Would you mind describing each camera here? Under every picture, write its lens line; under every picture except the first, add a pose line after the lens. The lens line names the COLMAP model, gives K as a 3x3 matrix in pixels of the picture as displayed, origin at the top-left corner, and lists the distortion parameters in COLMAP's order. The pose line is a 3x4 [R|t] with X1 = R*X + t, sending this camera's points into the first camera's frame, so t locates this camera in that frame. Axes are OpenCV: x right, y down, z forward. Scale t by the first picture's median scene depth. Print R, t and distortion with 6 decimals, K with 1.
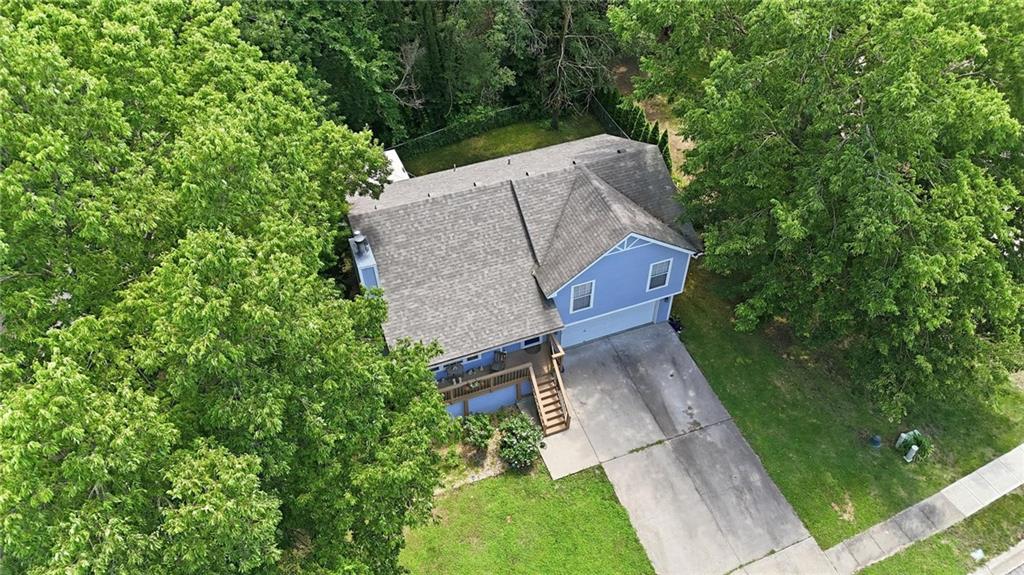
lens RADIAL K [[767.9, 0, 512.0], [0, 767.9, 287.5], [0, 0, 1]] dist [0.059878, -0.001931]
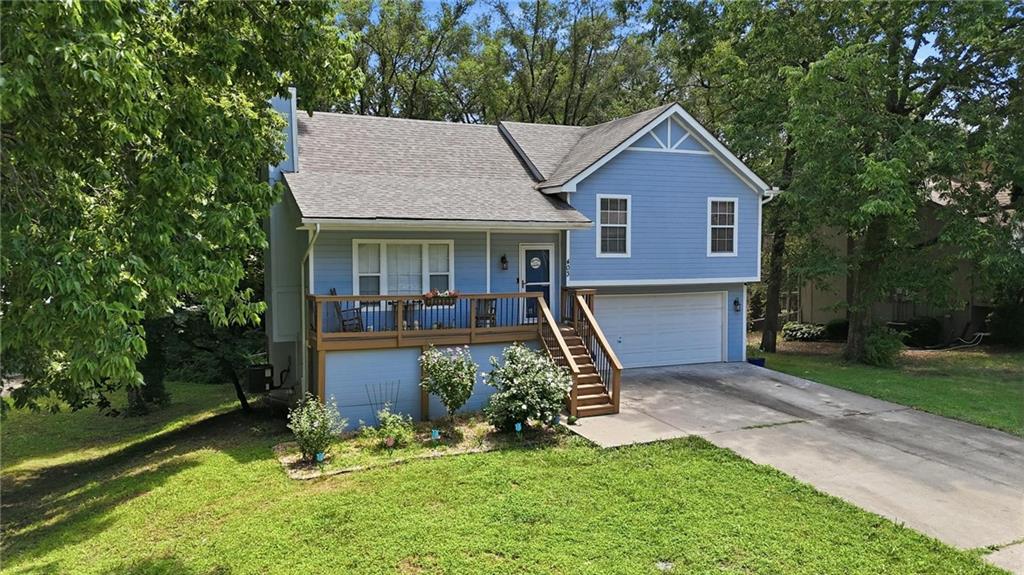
lens RADIAL K [[767.9, 0, 512.0], [0, 767.9, 287.5], [0, 0, 1]] dist [0.059878, -0.001931]
pose [[0.998592, 0.000535, 0.053045, -0.027259], [0.035478, 0.736680, -0.675310, 0.482323], [-0.039439, 0.676241, 0.735624, 0.567657]]
